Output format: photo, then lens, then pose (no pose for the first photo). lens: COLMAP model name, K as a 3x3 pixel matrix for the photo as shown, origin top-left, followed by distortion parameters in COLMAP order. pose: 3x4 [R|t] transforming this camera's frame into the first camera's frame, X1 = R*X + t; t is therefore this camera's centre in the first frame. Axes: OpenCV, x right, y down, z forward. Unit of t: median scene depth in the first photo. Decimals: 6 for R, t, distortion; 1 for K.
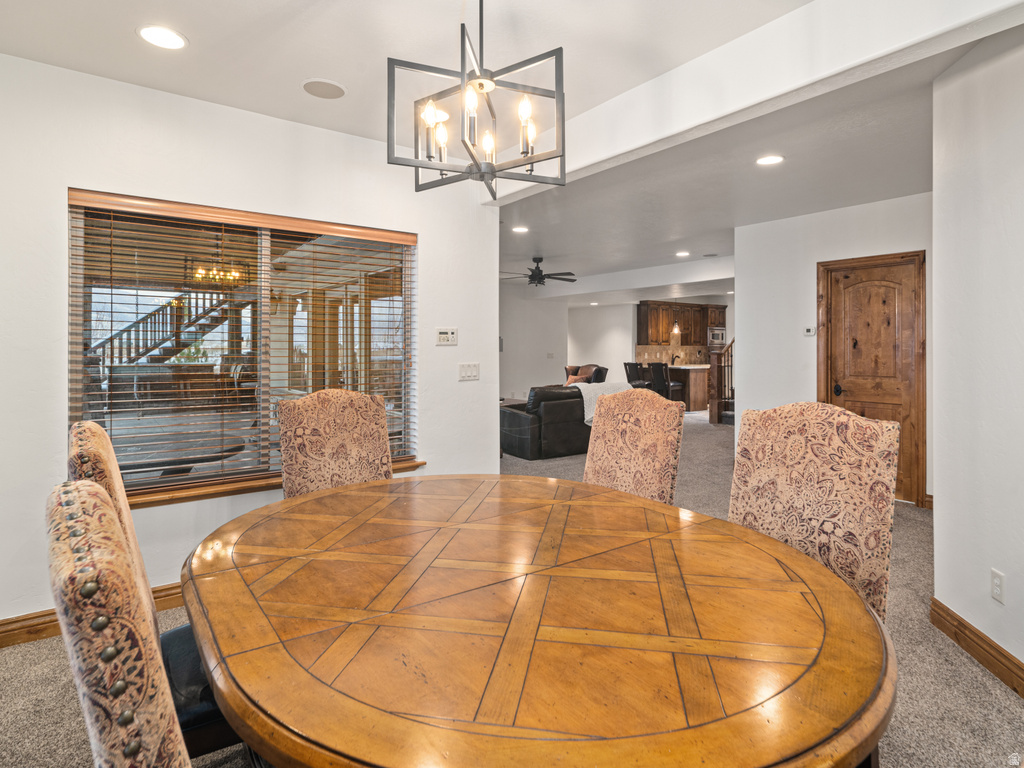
lens RADIAL K [[565.4, 0, 510.8], [0, 565.4, 344.5], [0, 0, 1]] dist [0.004558, 0.000193]
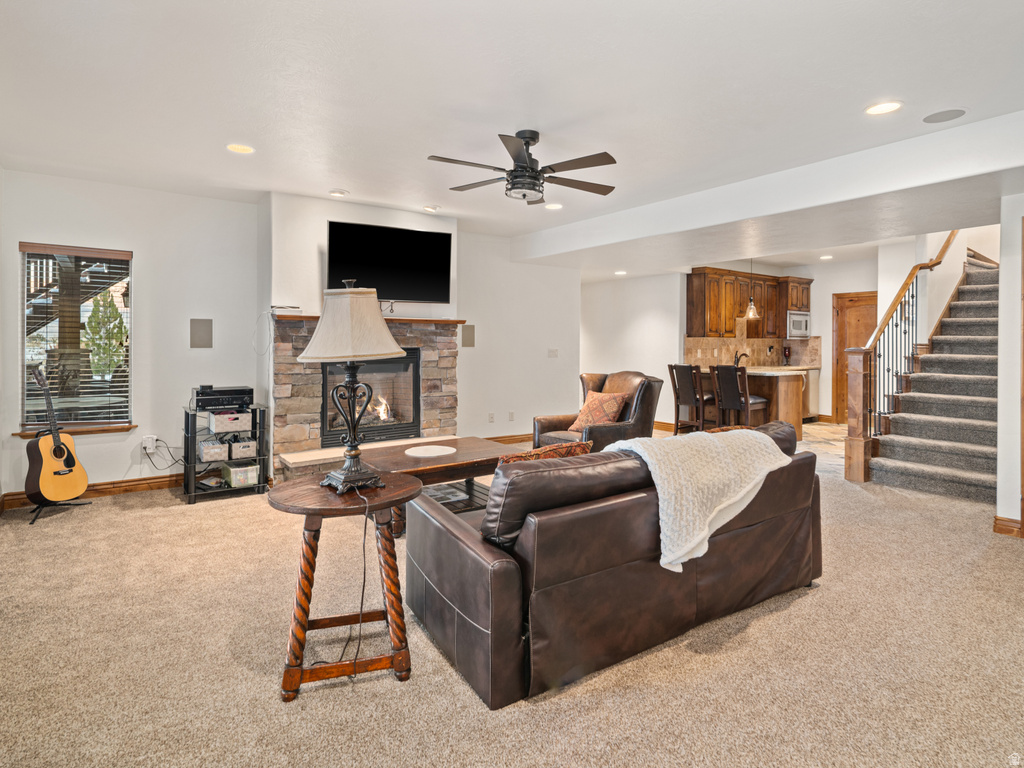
lens RADIAL K [[565.4, 0, 510.8], [0, 565.4, 344.5], [0, 0, 1]] dist [0.004558, 0.000193]
pose [[0.999996, 0.002656, 0.000137, 0.023090], [-0.002657, 0.999941, 0.010497, 0.003340], [-0.000109, -0.010497, 0.999945, 0.365703]]
